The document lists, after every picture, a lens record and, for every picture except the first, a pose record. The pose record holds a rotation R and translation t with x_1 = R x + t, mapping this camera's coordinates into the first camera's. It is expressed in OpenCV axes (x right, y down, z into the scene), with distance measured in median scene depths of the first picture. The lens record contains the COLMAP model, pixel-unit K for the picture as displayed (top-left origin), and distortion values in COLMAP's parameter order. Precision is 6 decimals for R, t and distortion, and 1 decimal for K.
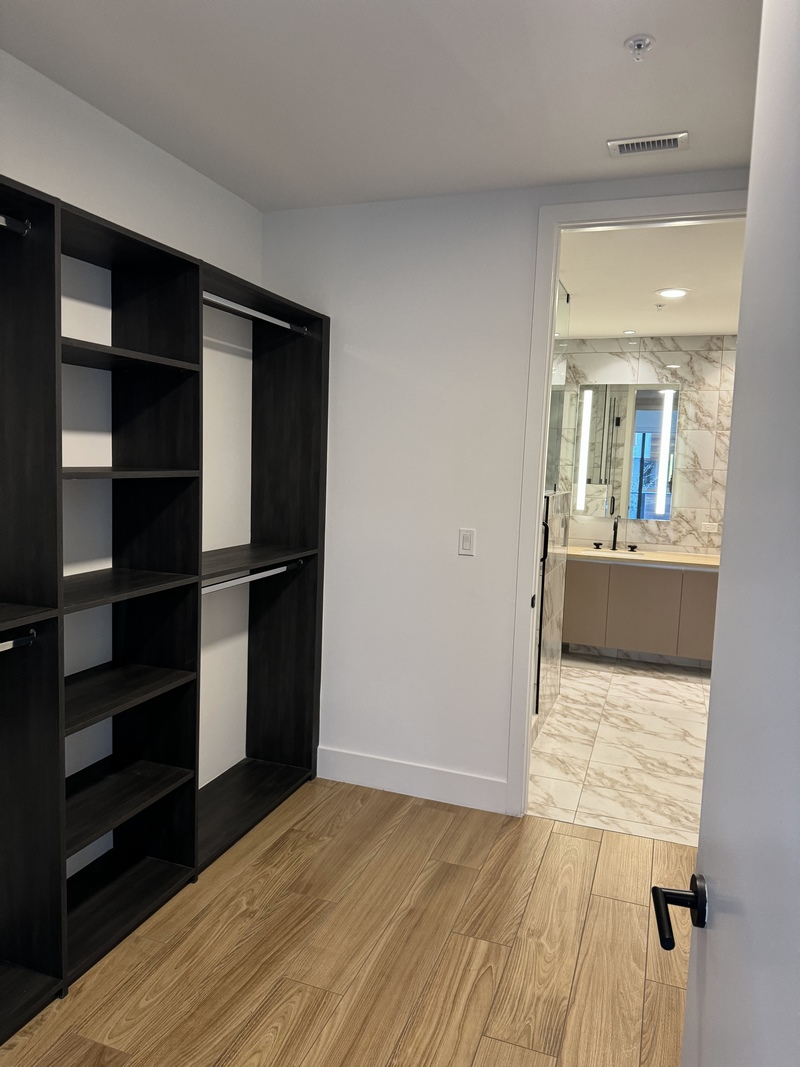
lens RADIAL K [[742.1, 0, 400.0], [0, 742.1, 533.5], [0, 0, 1]] dist [0.074241, -0.096679]
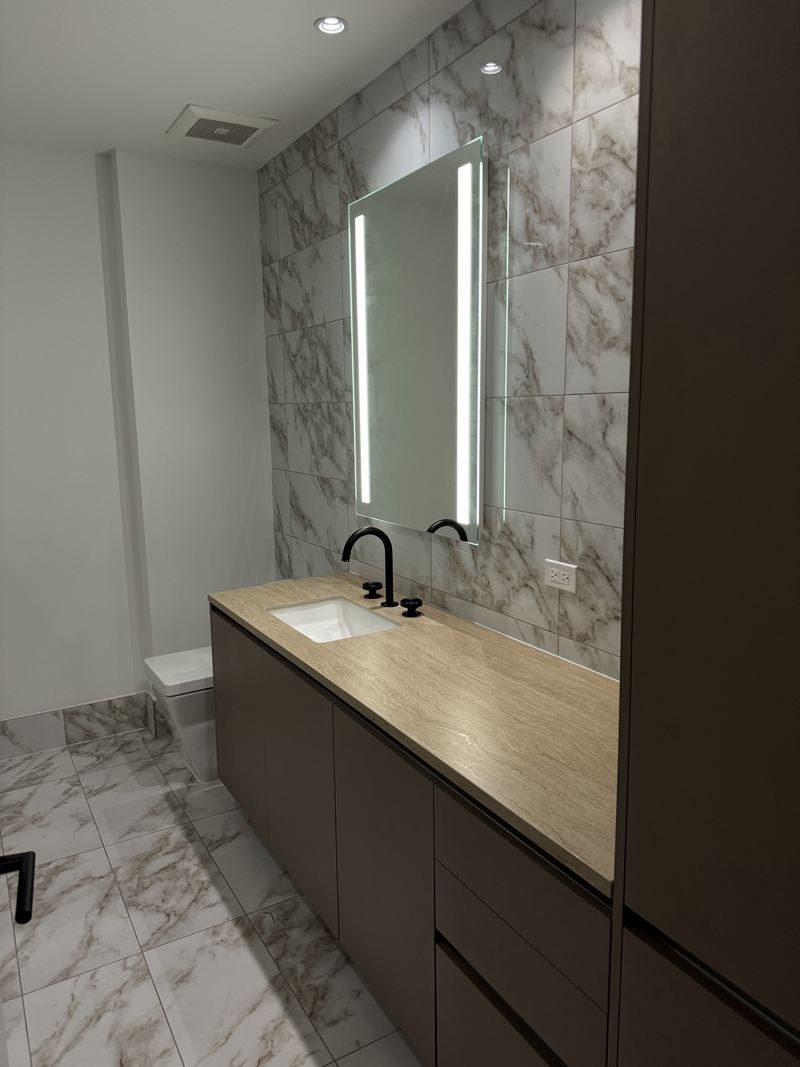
lens RADIAL K [[742.1, 0, 400.0], [0, 742.1, 533.5], [0, 0, 1]] dist [0.074241, -0.096679]
pose [[0.768222, 0.057392, -0.637606, 0.565856], [-0.015091, 0.997320, 0.071589, -0.048092], [0.640006, -0.045374, 0.767029, 0.711540]]
